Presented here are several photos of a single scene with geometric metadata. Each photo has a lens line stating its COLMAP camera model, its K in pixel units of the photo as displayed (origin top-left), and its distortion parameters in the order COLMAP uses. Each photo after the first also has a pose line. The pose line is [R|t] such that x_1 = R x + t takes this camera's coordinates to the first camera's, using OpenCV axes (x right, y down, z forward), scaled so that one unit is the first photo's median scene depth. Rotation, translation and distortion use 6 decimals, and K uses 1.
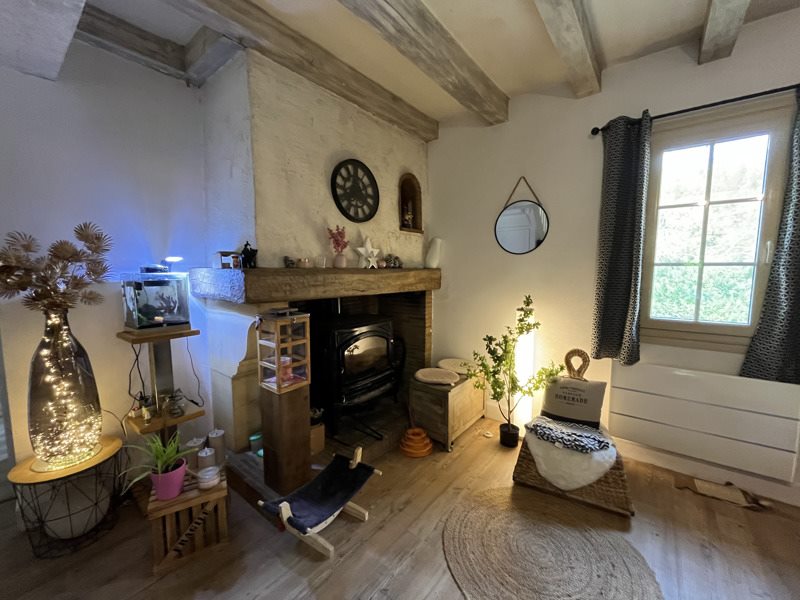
lens RADIAL K [[324.2, 0, 399.6], [0, 324.2, 301.5], [0, 0, 1]] dist [-0.001192, -0.000241]
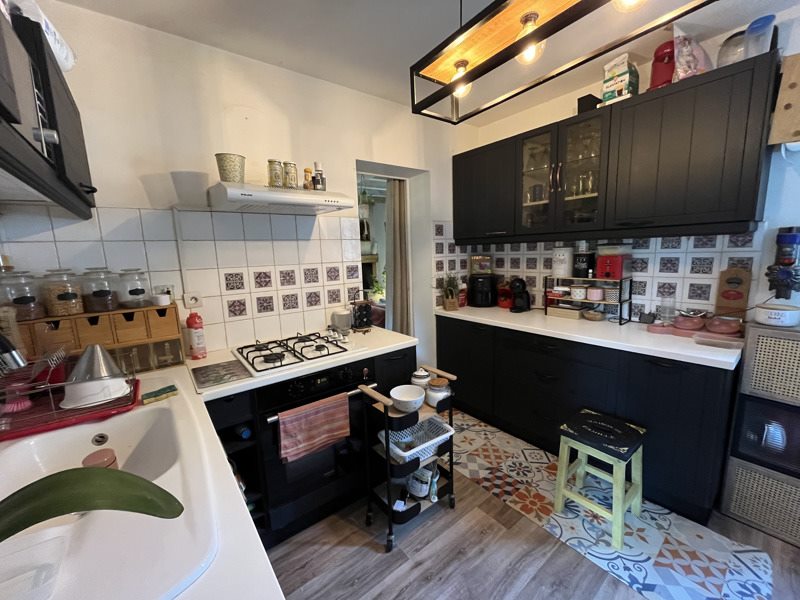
lens RADIAL K [[324.2, 0, 399.6], [0, 324.2, 301.5], [0, 0, 1]] dist [-0.001192, -0.000241]
pose [[0.967410, 0.002713, -0.253201, 1.391602], [0.012877, 0.998122, 0.059894, 0.181484], [0.252888, -0.061203, 0.965558, -2.188423]]
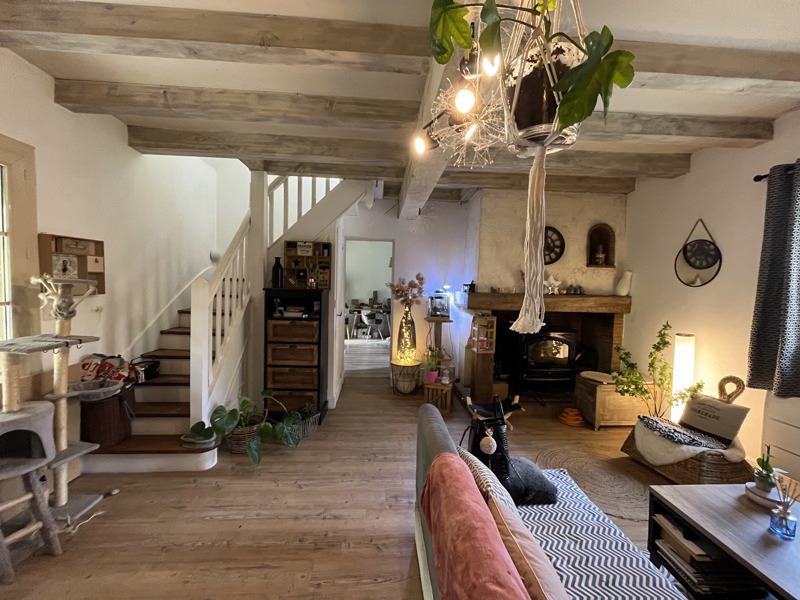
lens RADIAL K [[324.2, 0, 399.6], [0, 324.2, 301.5], [0, 0, 1]] dist [-0.001192, -0.000241]
pose [[0.661739, 0.054778, -0.747731, 0.659938], [-0.097779, 0.995115, -0.013633, 0.024790], [0.743331, 0.082134, 0.663862, -0.614558]]
